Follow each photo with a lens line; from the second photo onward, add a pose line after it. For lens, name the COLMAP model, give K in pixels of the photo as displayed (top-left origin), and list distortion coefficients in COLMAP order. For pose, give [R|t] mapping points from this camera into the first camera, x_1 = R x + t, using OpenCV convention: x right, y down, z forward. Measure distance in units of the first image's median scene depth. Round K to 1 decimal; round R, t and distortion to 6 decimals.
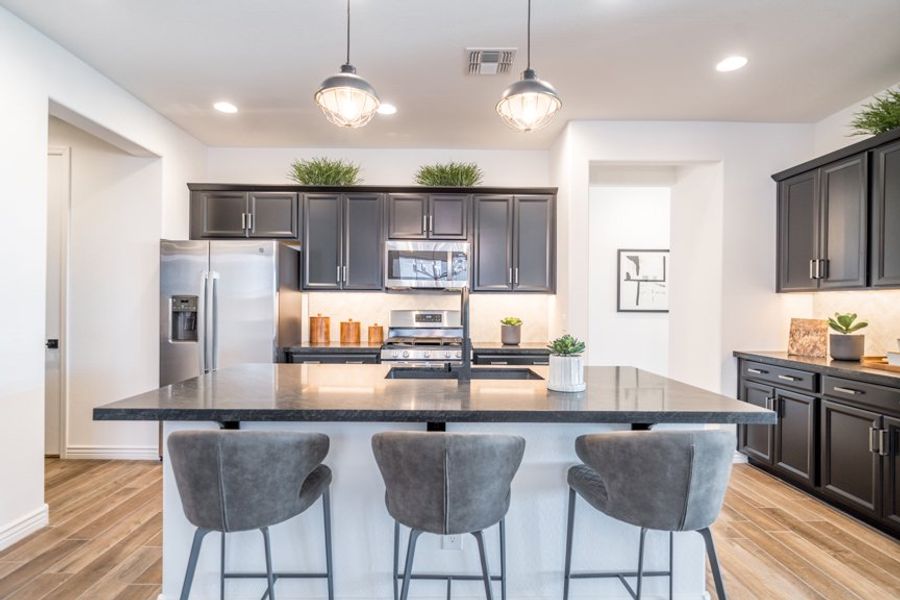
lens RADIAL K [[460.3, 0, 448.8], [0, 460.3, 307.7], [0, 0, 1]] dist [-0.000510, -0.000180]
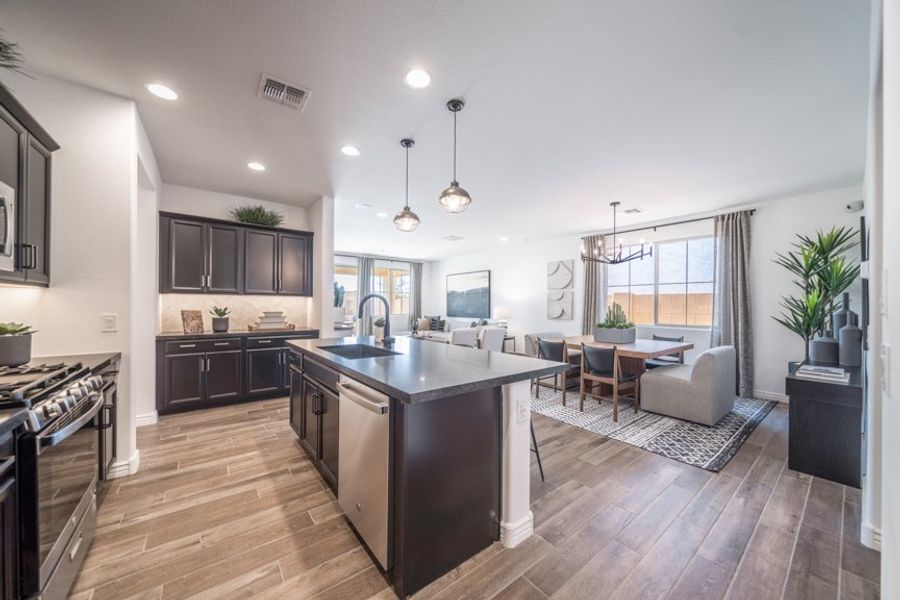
lens RADIAL K [[318.0, 0, 444.6], [0, 318.0, 305.8], [0, 0, 1]] dist [-0.002448, -0.000179]
pose [[-0.602924, -0.013023, 0.797692, -0.564268], [-0.006743, 0.999914, 0.011228, -0.009160], [-0.797770, 0.001391, -0.602961, 0.813986]]
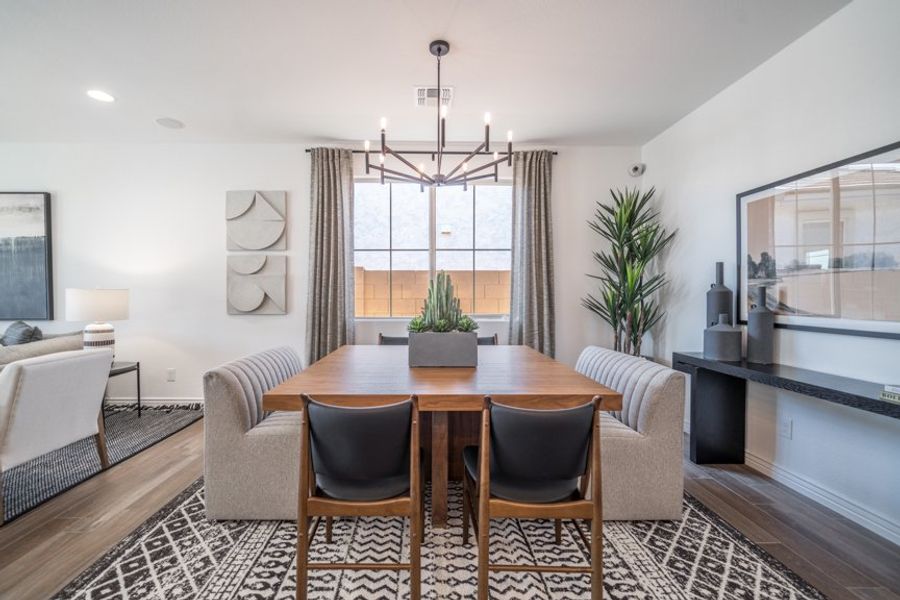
lens RADIAL K [[369.8, 0, 432.2], [0, 369.8, 299.2], [0, 0, 1]] dist [-0.003224, -0.000196]
pose [[-0.999950, -0.006946, -0.007209, -0.005690], [-0.007083, 0.999793, 0.019095, 0.018589], [0.007075, 0.019145, -0.999792, 0.226730]]
